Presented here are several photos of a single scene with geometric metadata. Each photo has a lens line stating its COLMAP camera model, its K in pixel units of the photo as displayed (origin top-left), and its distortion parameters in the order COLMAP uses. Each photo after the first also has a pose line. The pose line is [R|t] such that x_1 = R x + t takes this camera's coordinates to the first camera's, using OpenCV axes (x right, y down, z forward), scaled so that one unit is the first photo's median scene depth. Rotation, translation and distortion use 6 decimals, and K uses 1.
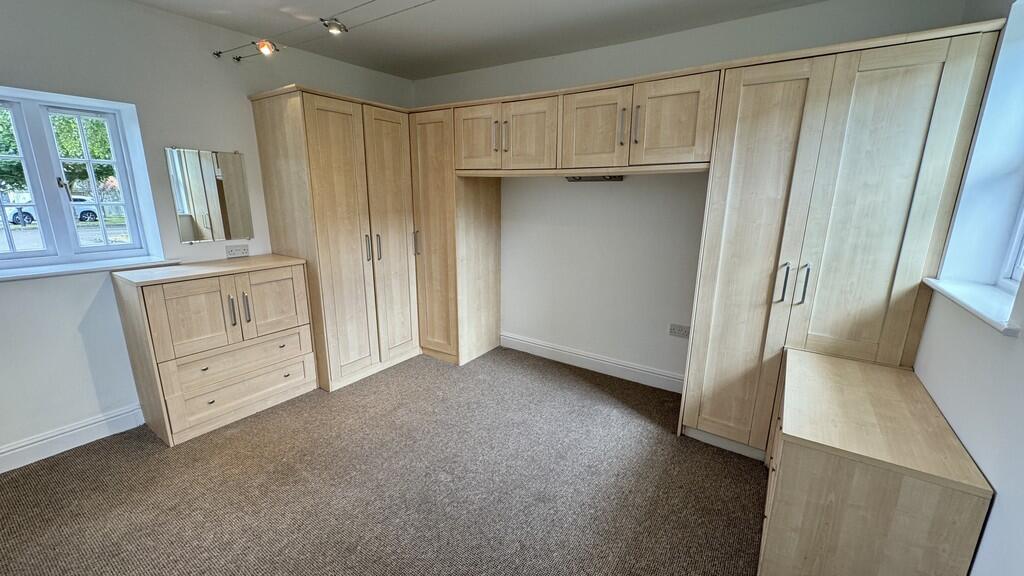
lens RADIAL K [[405.8, 0, 507.5], [0, 405.8, 286.9], [0, 0, 1]] dist [0.001572, 0.000157]
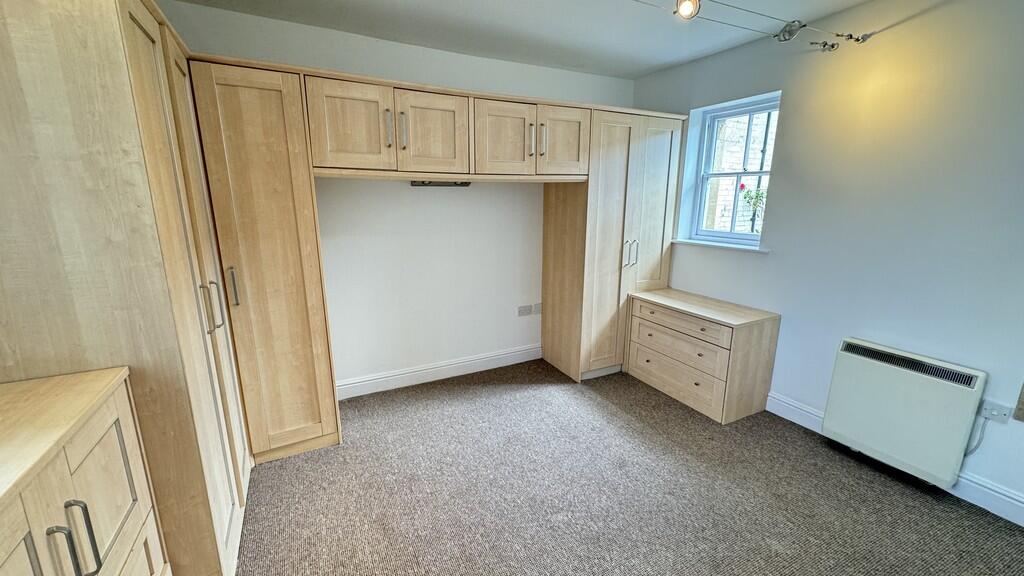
lens RADIAL K [[405.8, 0, 506.7], [0, 405.8, 288.4], [0, 0, 1]] dist [0.001572, 0.000157]
pose [[0.474381, -0.202176, 0.856789, -0.741130], [0.206228, 0.971710, 0.115110, -0.126418], [-0.855823, 0.122088, 0.502655, 0.500085]]
